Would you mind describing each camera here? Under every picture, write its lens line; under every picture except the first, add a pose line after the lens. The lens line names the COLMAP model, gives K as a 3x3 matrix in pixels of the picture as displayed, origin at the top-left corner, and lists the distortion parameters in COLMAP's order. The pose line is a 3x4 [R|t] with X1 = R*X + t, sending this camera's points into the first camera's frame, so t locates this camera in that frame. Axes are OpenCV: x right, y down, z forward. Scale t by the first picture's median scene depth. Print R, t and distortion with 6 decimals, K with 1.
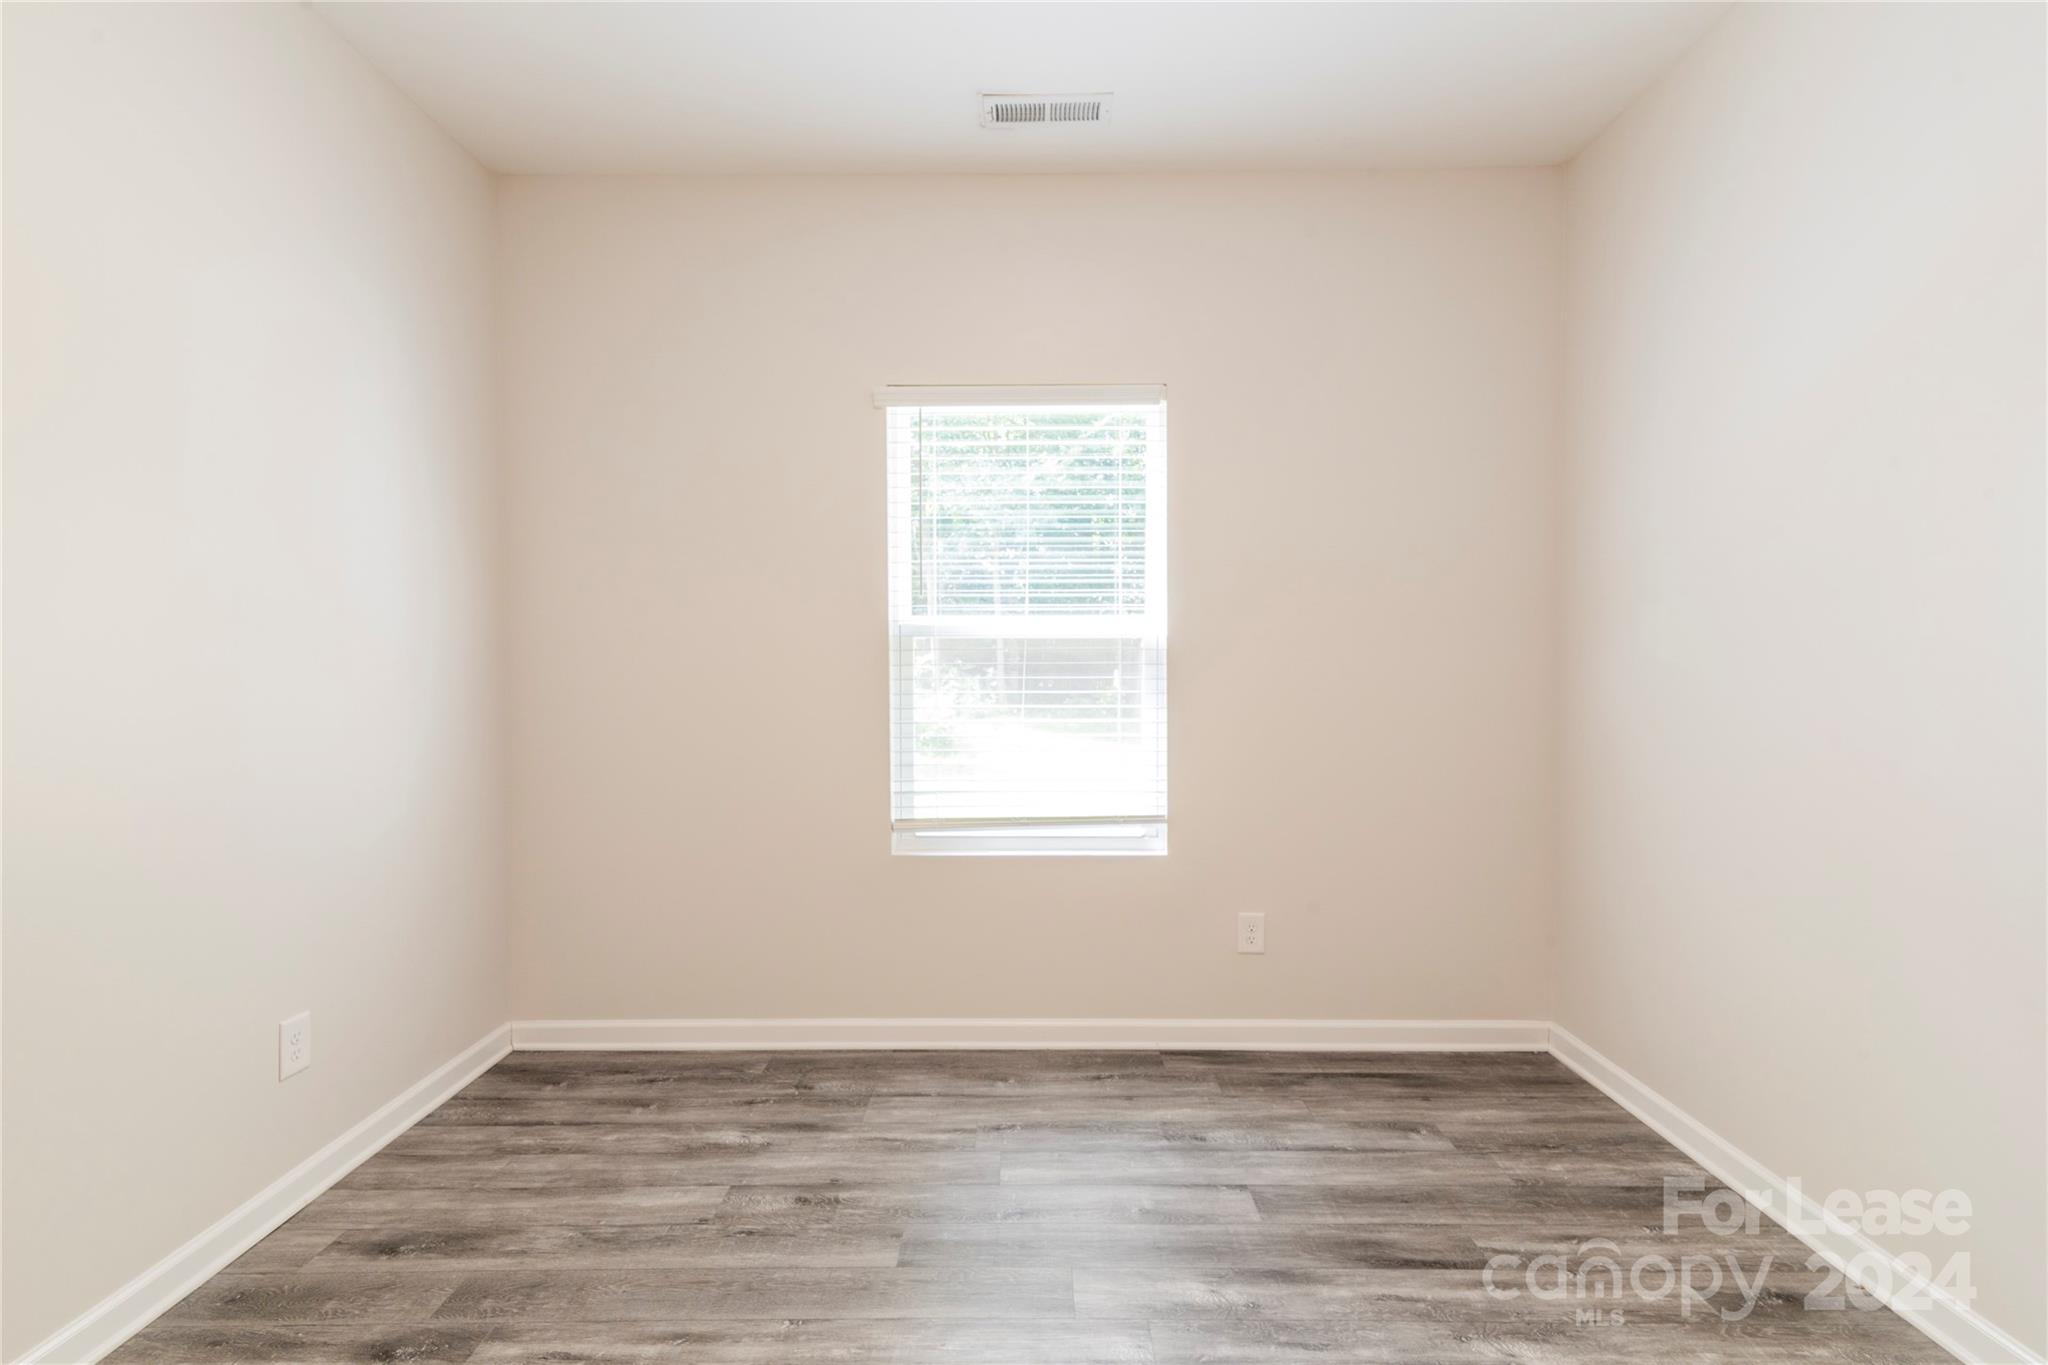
lens RADIAL K [[957.9, 0, 1019.2], [0, 957.9, 675.5], [0, 0, 1]] dist [0.015447, -0.002268]
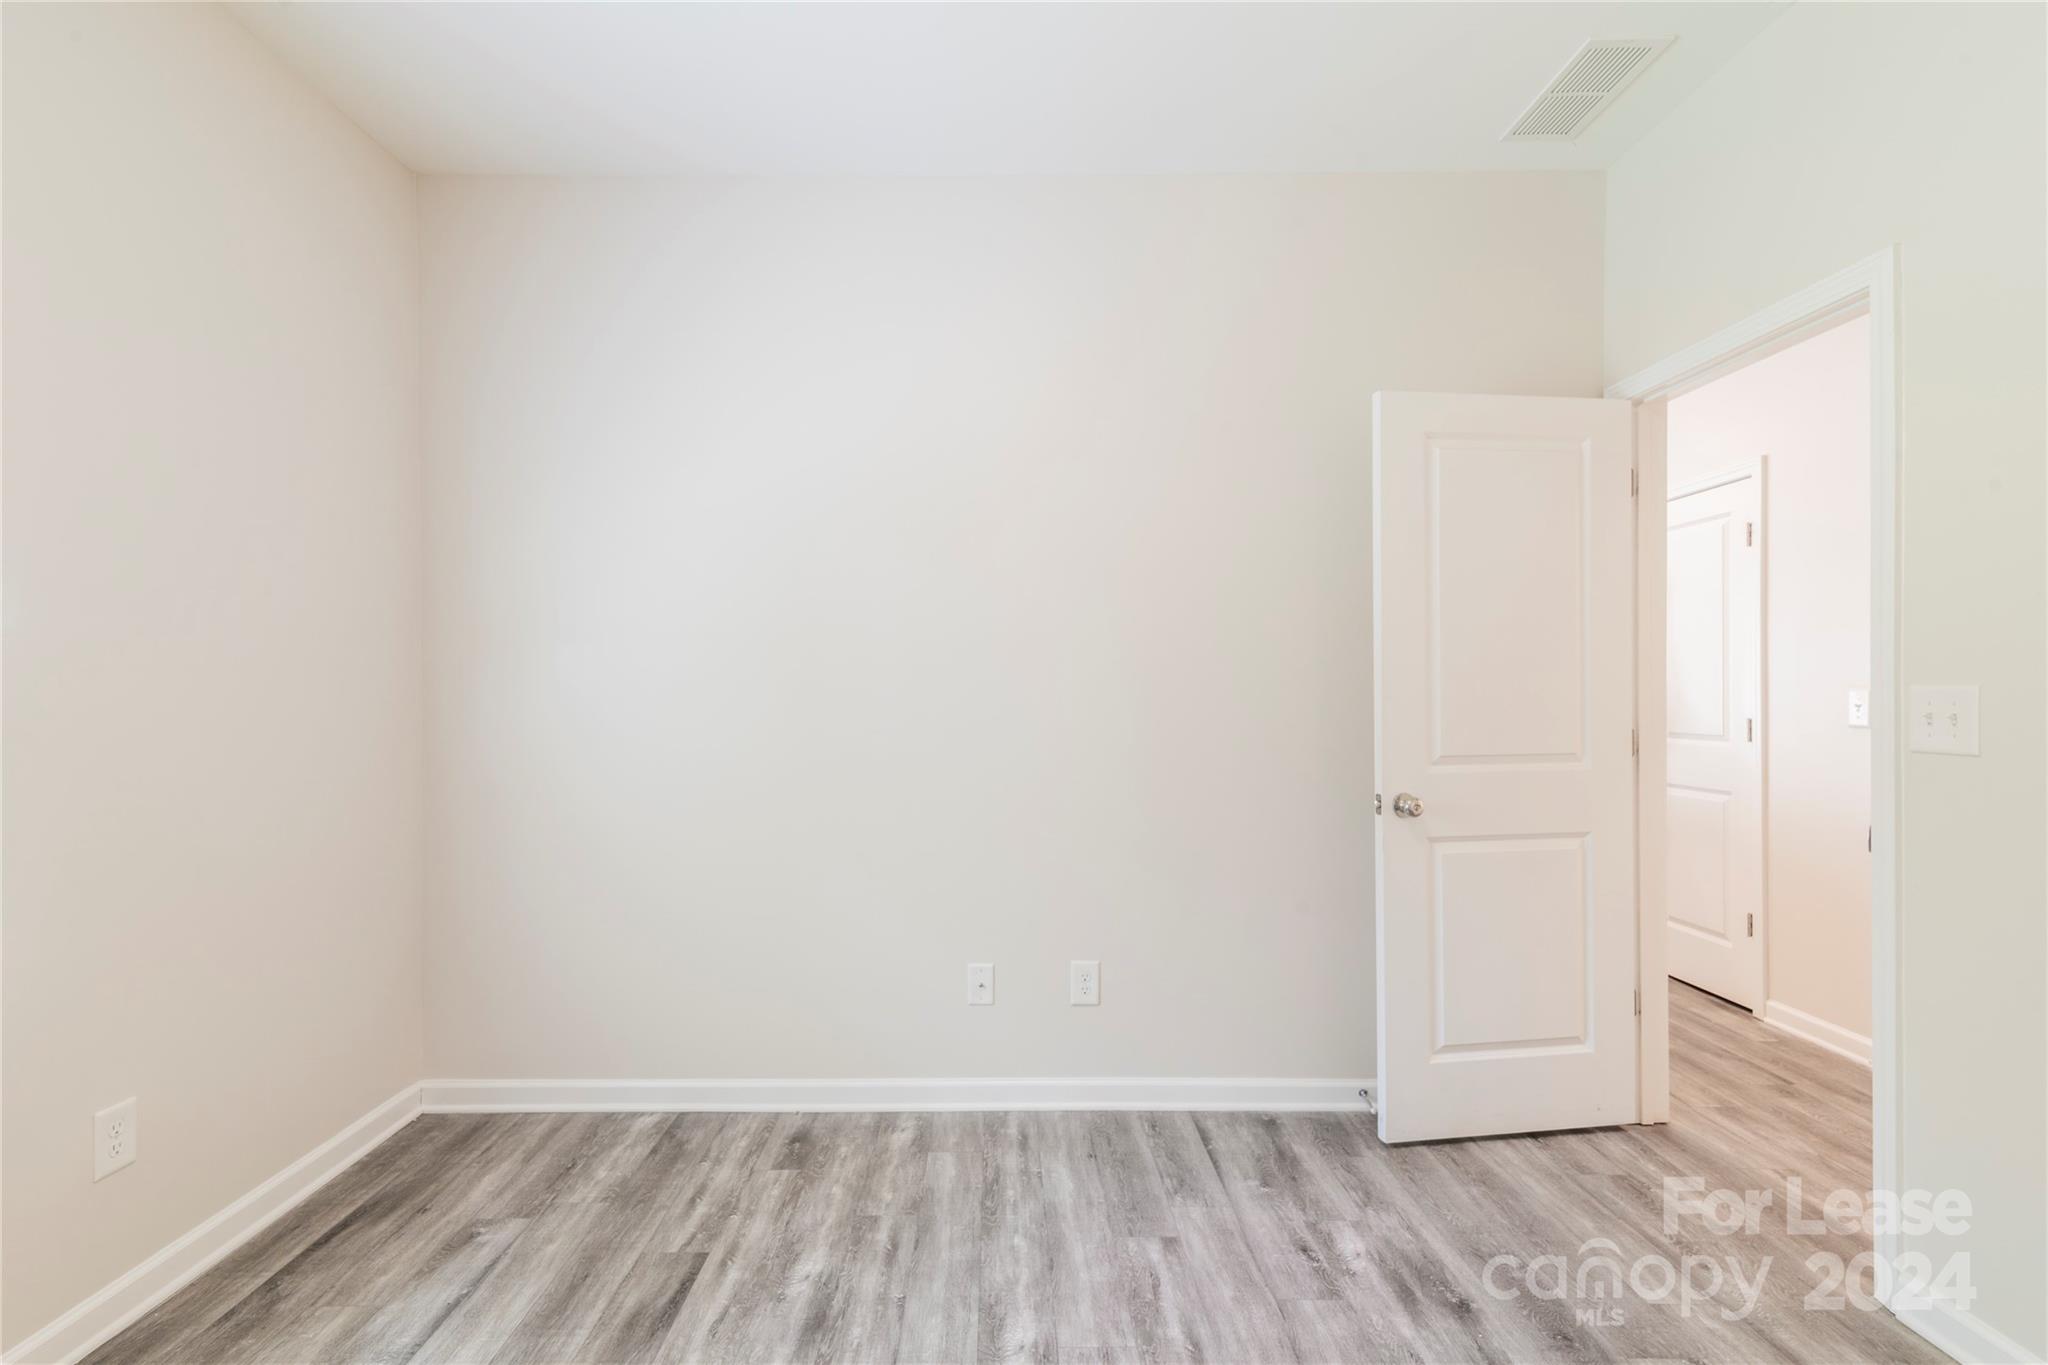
lens RADIAL K [[957.9, 0, 1007.7], [0, 957.9, 687.0], [0, 0, 1]] dist [0.015447, -0.002268]
pose [[-0.034073, 0.011430, 0.999354, -0.488999], [0.014097, 0.999841, -0.010955, -0.003984], [-0.999320, 0.013714, -0.034228, 0.555110]]
